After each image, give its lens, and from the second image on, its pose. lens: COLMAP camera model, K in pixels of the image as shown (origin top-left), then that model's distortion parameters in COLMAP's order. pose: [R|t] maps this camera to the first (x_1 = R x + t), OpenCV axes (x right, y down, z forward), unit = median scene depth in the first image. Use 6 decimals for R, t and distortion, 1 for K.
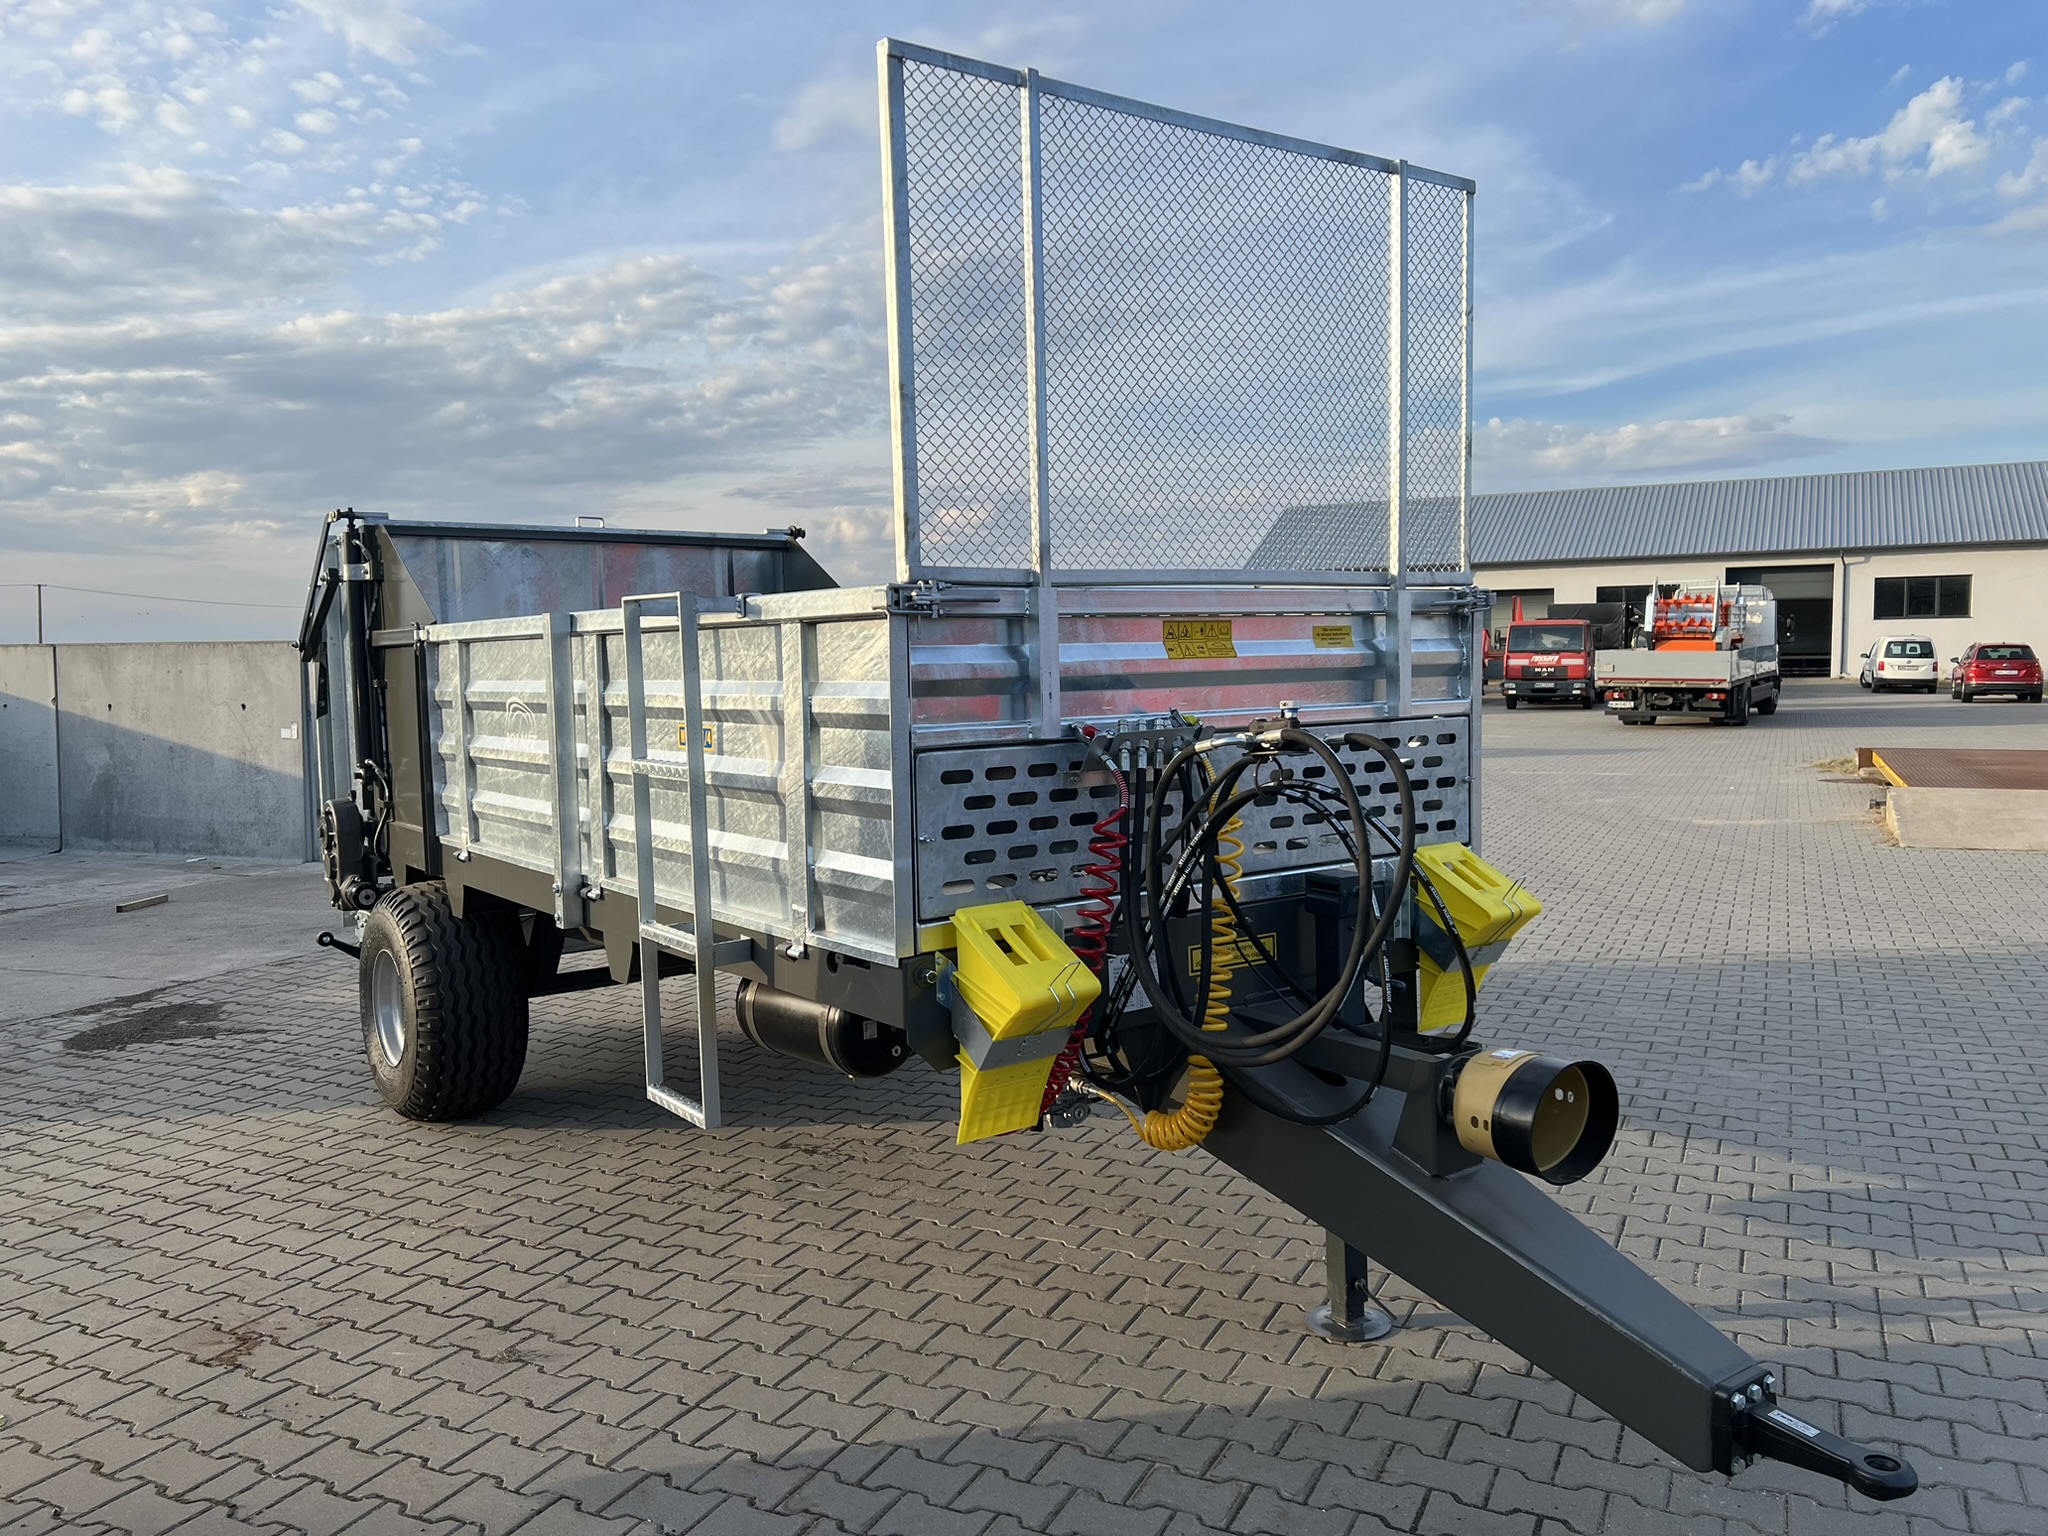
lens RADIAL K [[1572.5, 0, 988.0], [0, 1572.5, 765.5], [0, 0, 1]] dist [0.024010, -0.002735]
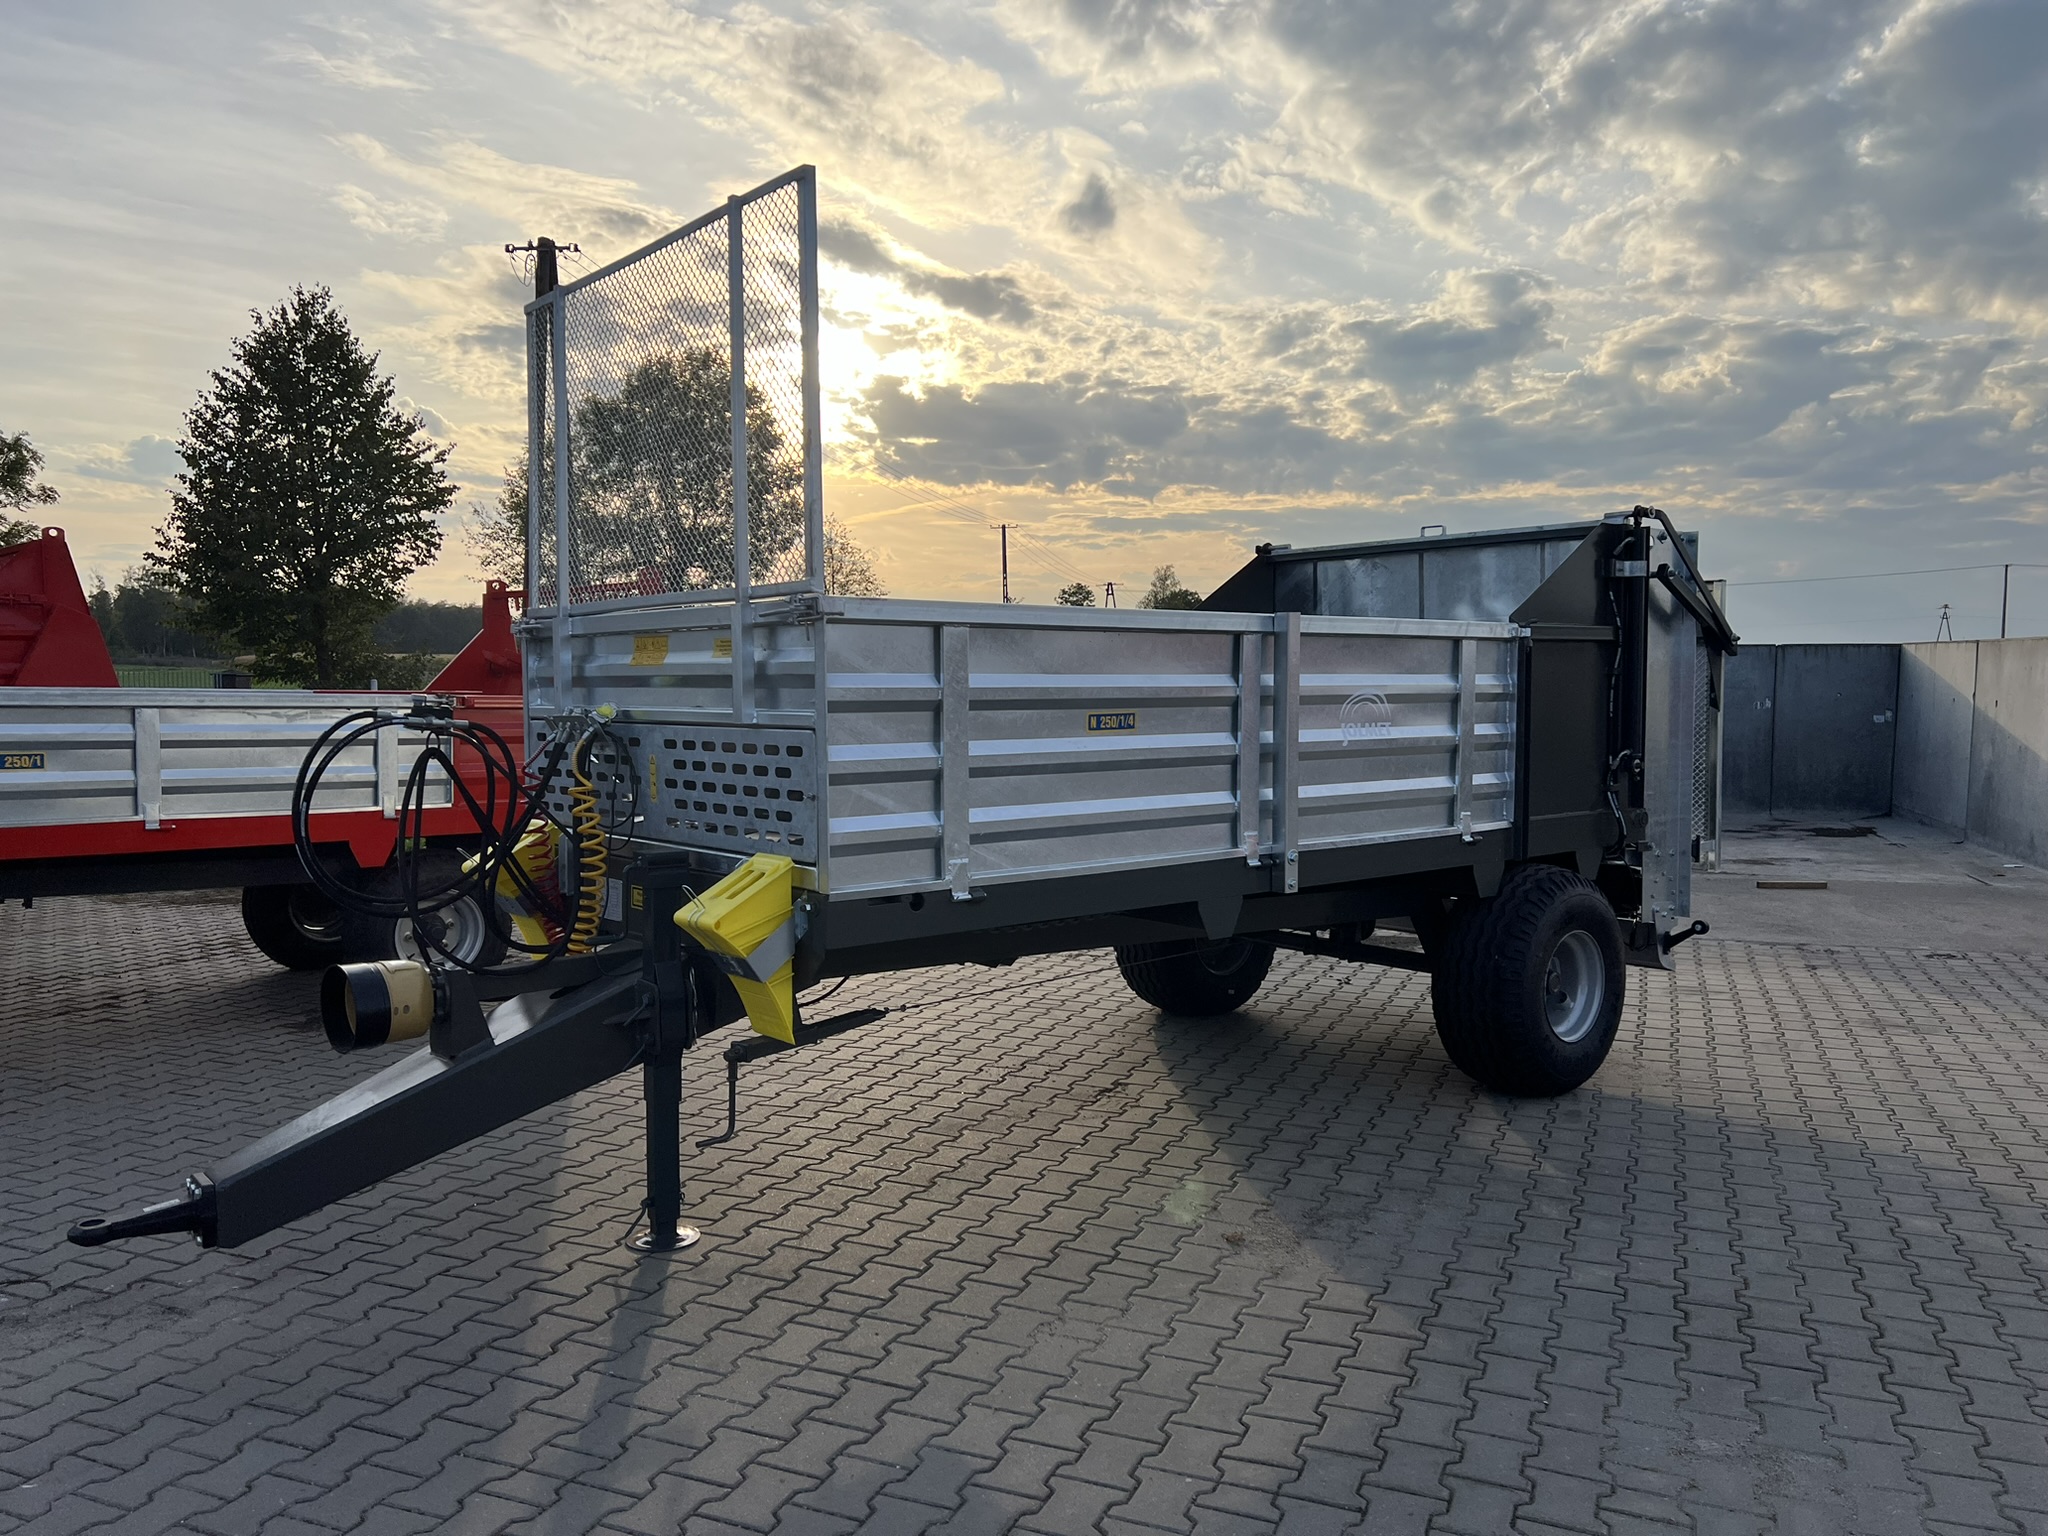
lens RADIAL K [[1543.0, 0, 1024.0], [0, 1543.0, 768.0], [0, 0, 1]] dist [0.024367, 0.002424]
pose [[0.053748, 0.075752, -0.995677, 1.230464], [-0.066961, 0.995147, 0.072097, -0.083426], [0.996307, 0.062797, 0.058560, 1.067516]]
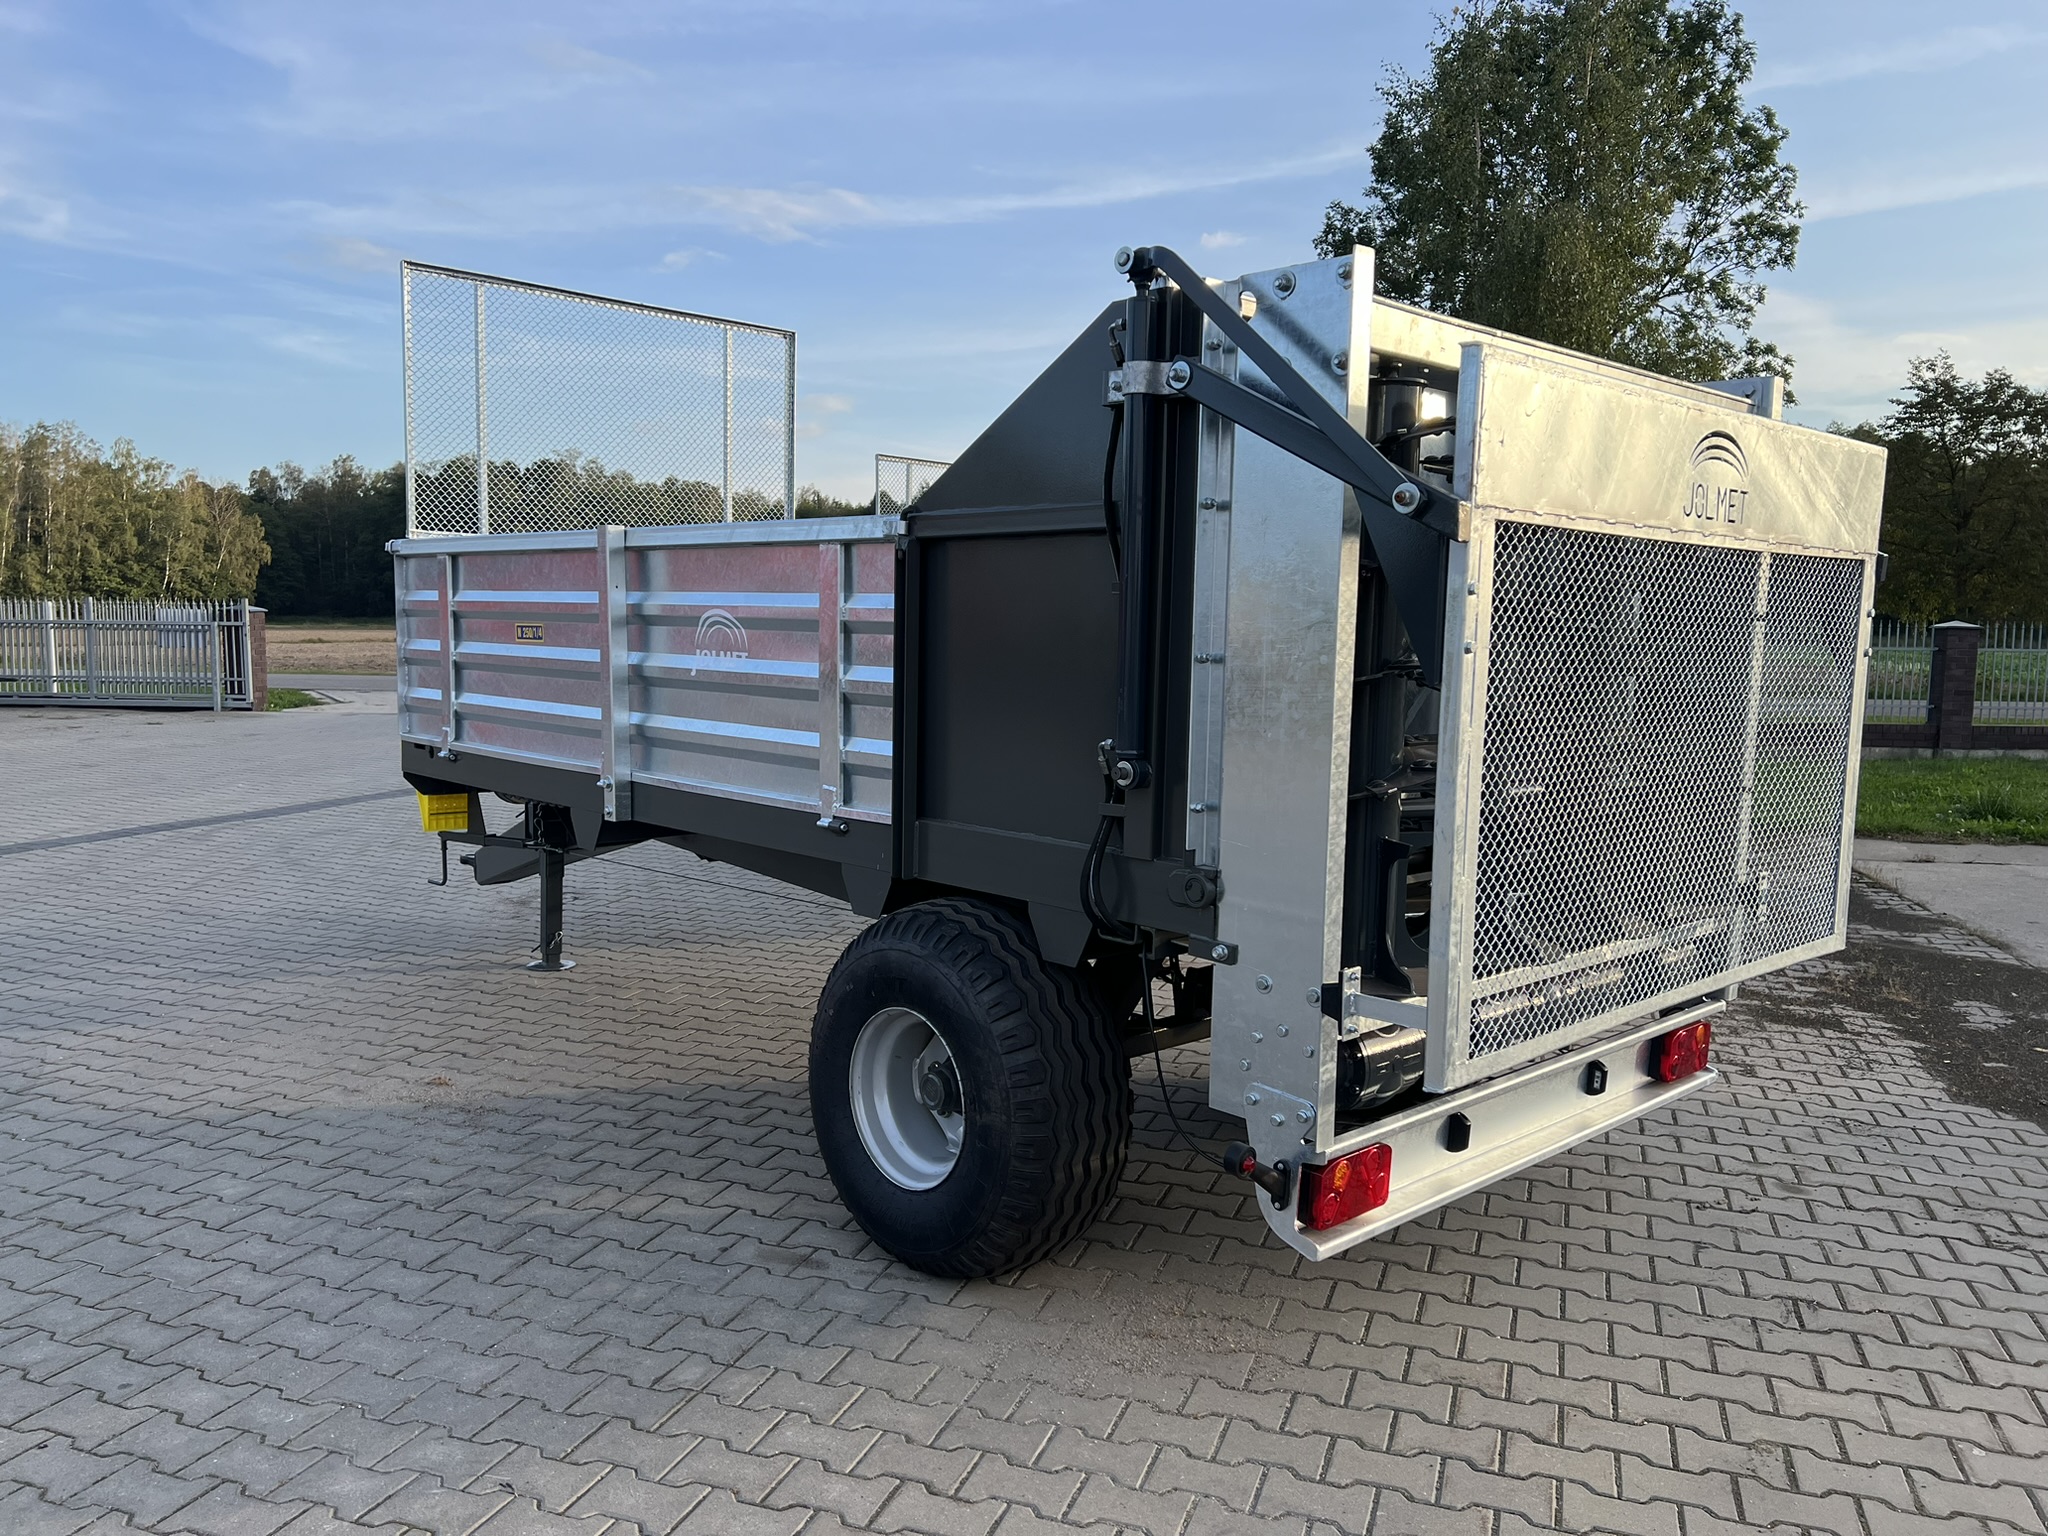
lens RADIAL K [[1543.0, 0, 1024.0], [0, 1543.0, 768.0], [0, 0, 1]] dist [0.024367, 0.002424]
pose [[-0.993643, 0.009795, -0.112150, -0.096267], [-0.008770, 0.986446, 0.163852, -0.142402], [0.112235, 0.163794, -0.980089, 2.478515]]
